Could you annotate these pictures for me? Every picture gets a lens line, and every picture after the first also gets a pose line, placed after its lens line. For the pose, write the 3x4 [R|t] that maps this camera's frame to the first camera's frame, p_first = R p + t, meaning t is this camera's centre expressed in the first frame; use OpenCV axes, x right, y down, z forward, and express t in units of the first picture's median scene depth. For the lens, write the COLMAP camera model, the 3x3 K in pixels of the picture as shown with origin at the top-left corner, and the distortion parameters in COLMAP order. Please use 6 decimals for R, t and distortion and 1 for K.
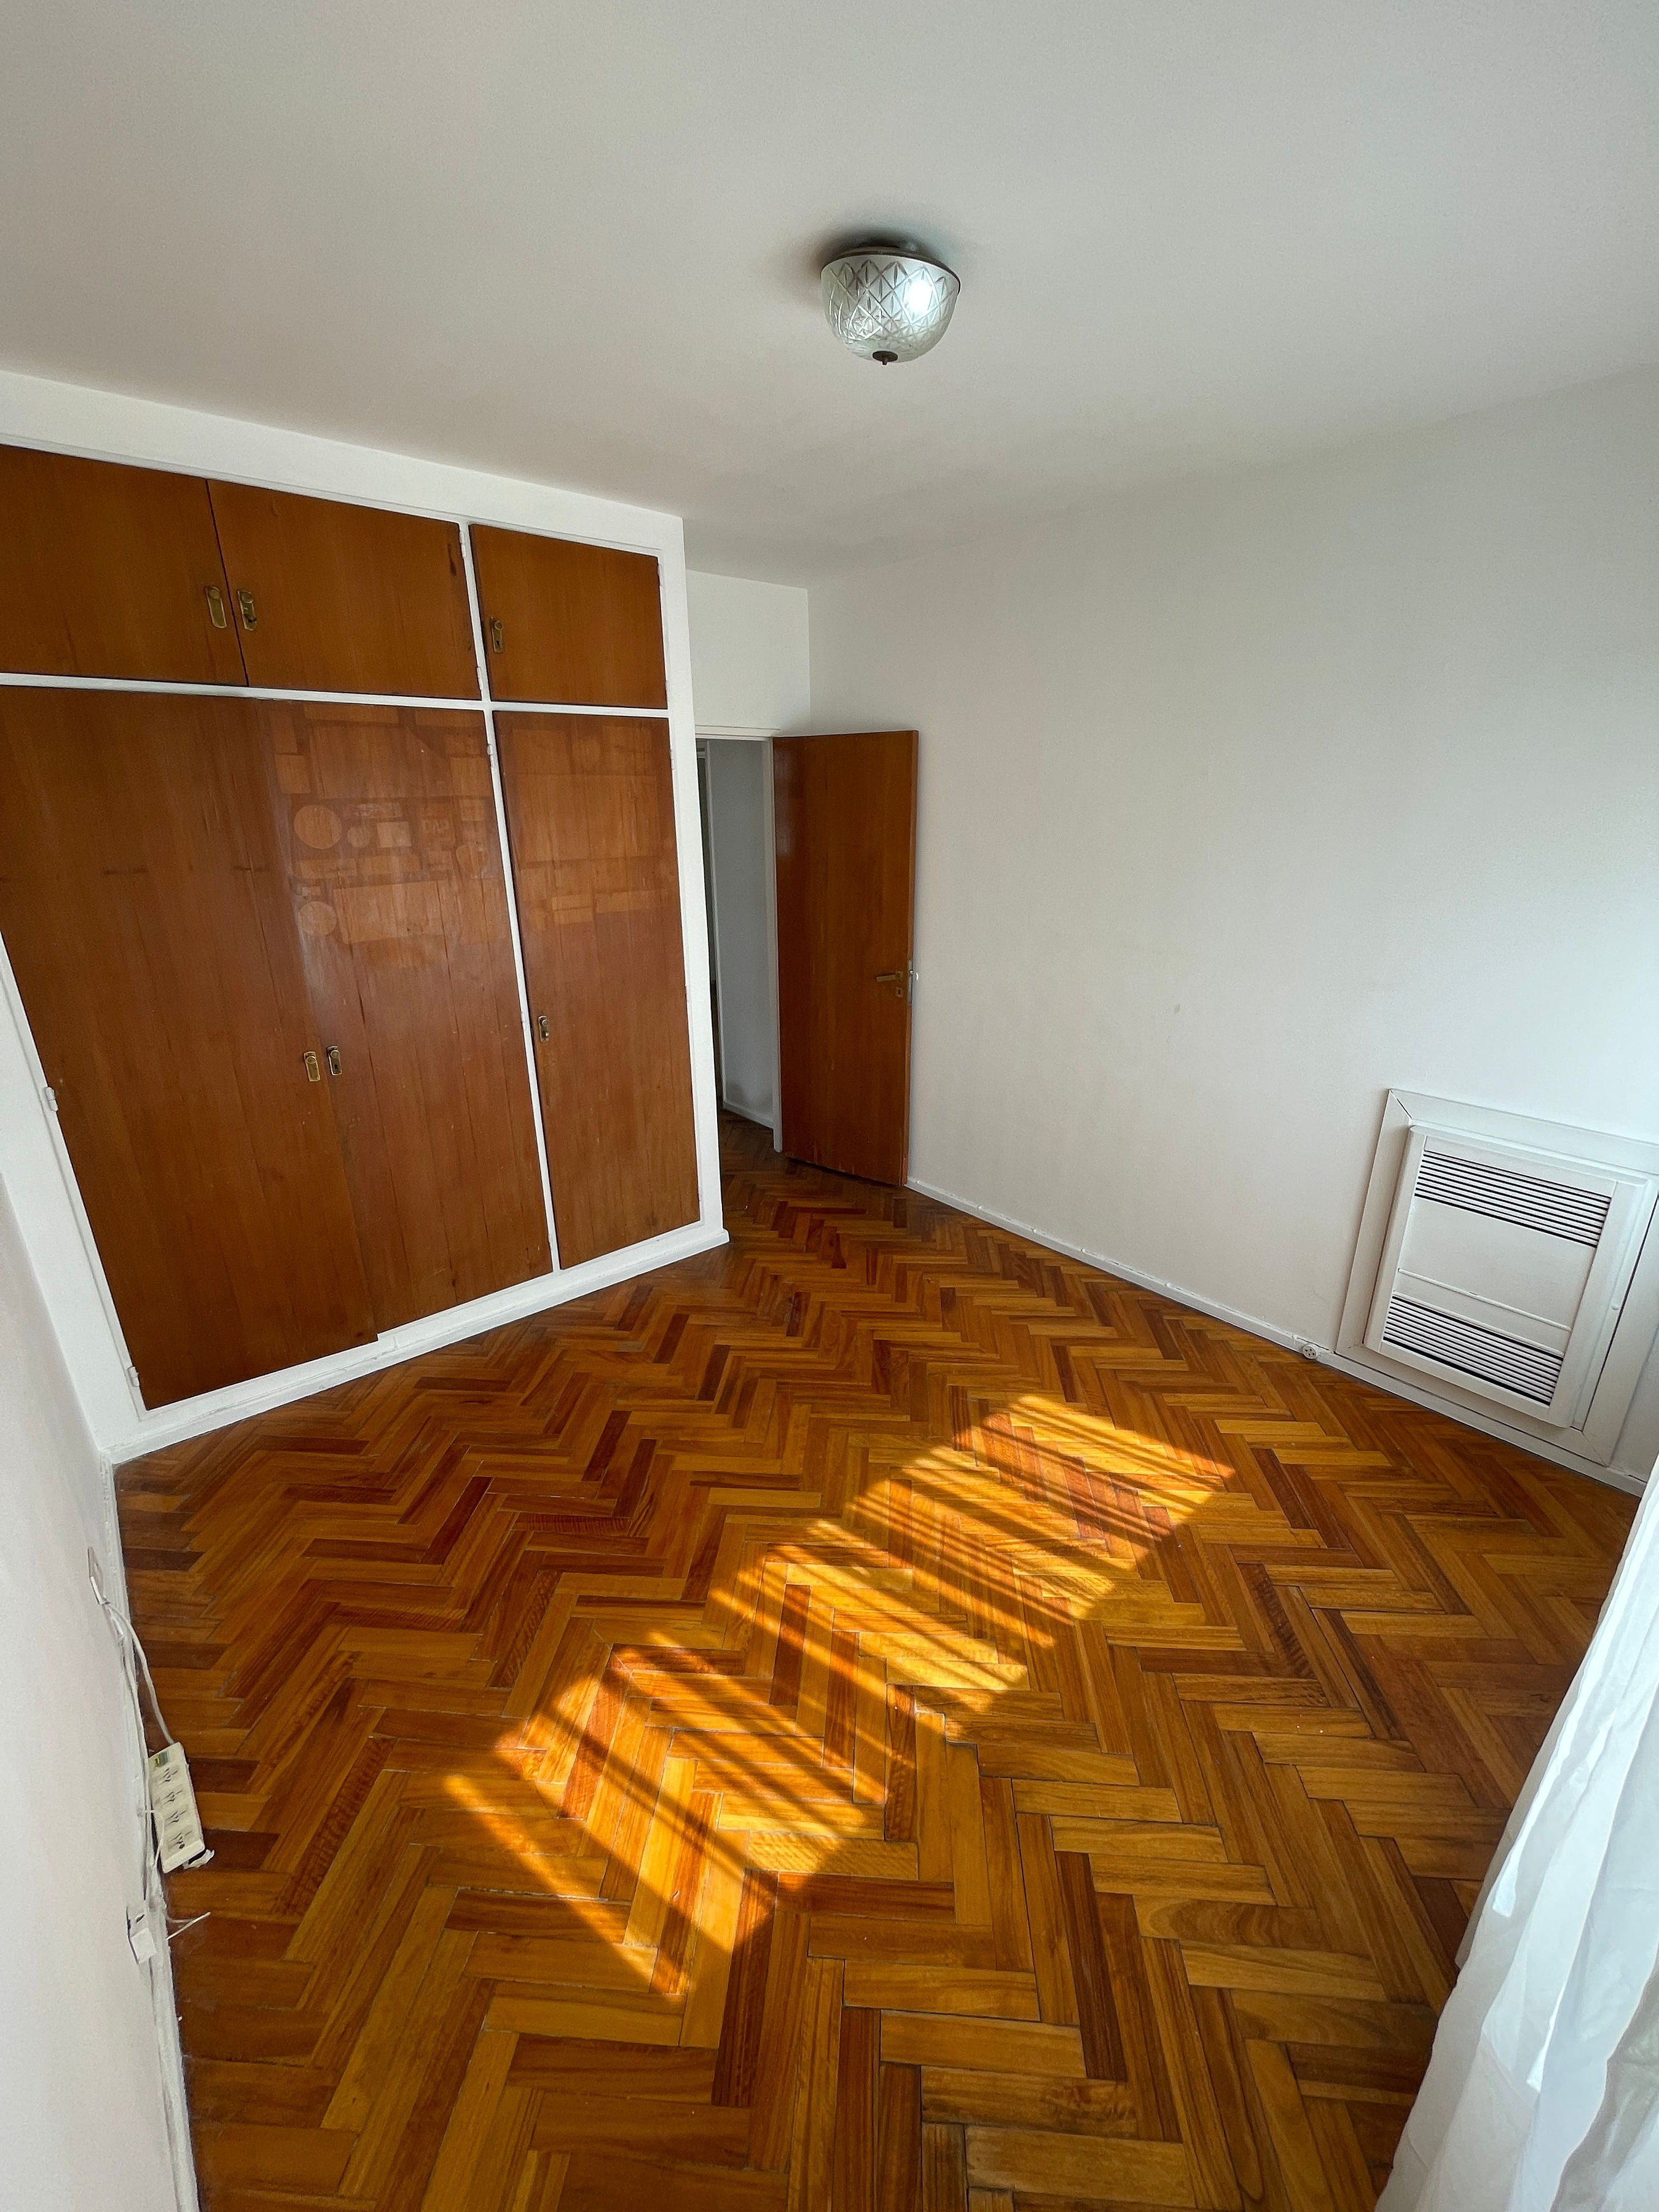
lens RADIAL K [[895.1, 0, 835.6], [0, 895.1, 1105.0], [0, 0, 1]] dist [-0.003012, -0.000108]
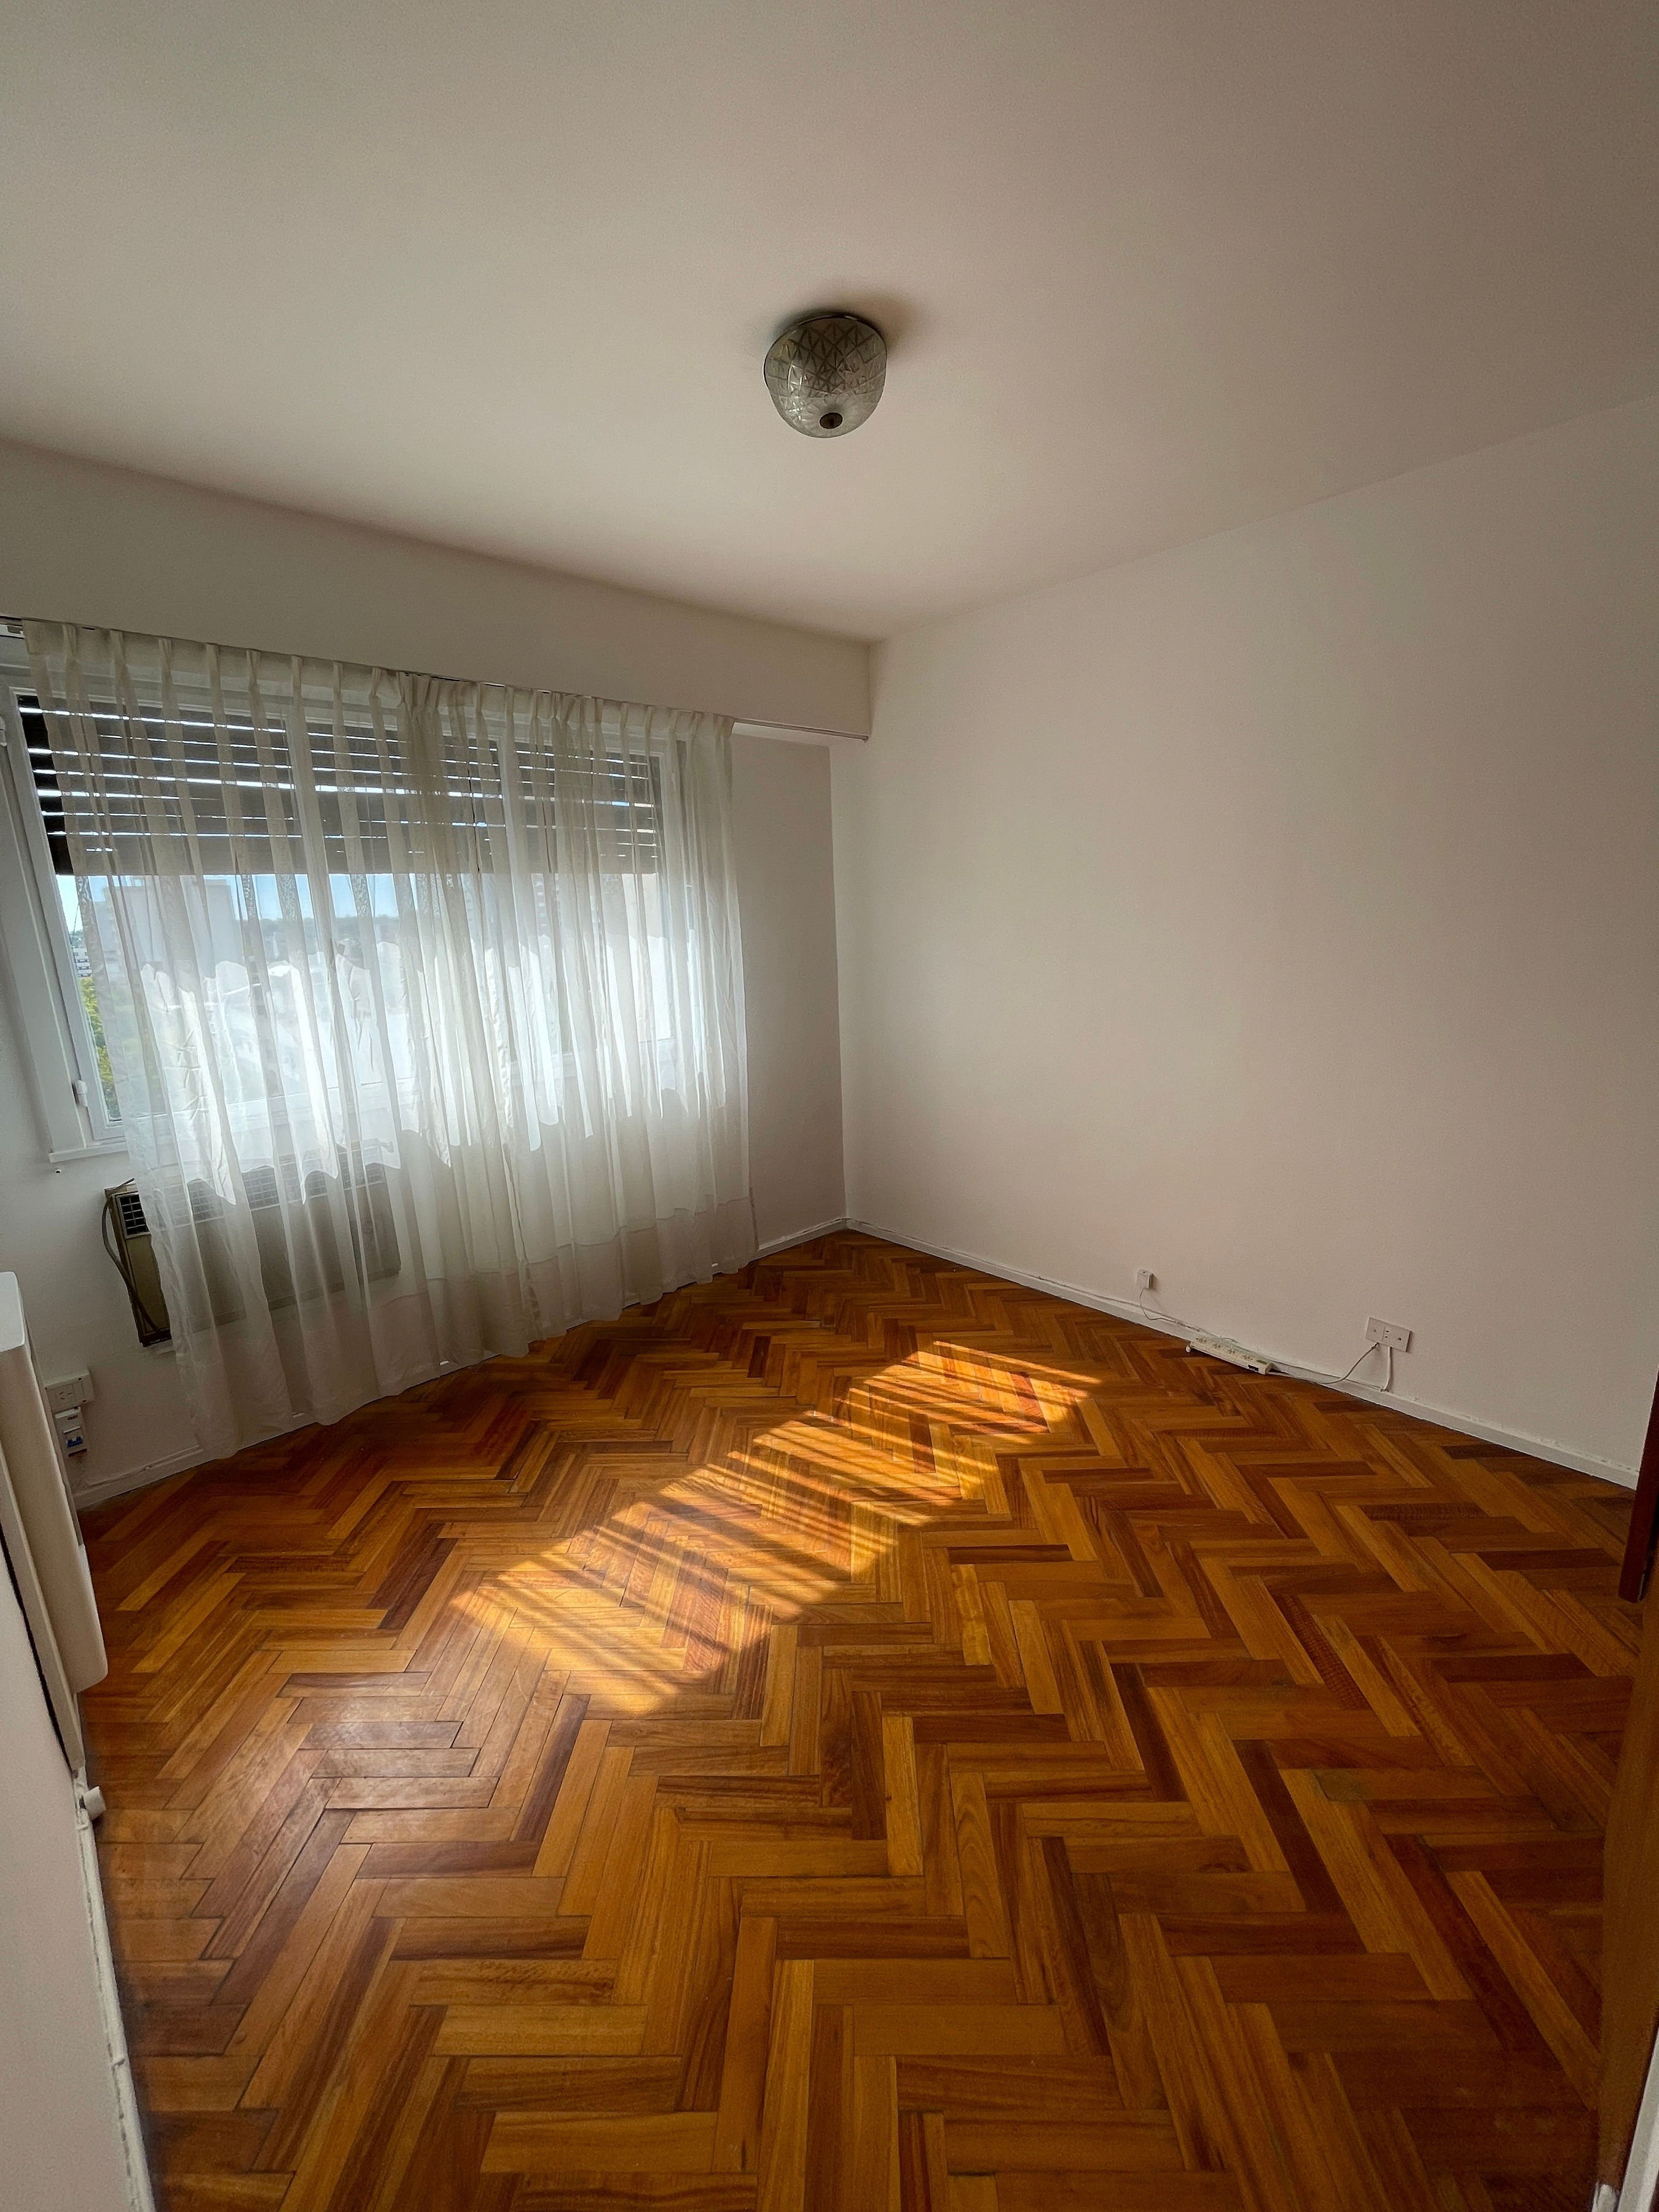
lens RADIAL K [[895.1, 0, 835.6], [0, 895.1, 1105.0], [0, 0, 1]] dist [-0.003012, -0.000108]
pose [[-0.997725, 0.053090, -0.041540, 0.103839], [0.023841, 0.854310, 0.519217, -0.520471], [0.063053, 0.517045, -0.853633, 1.801440]]
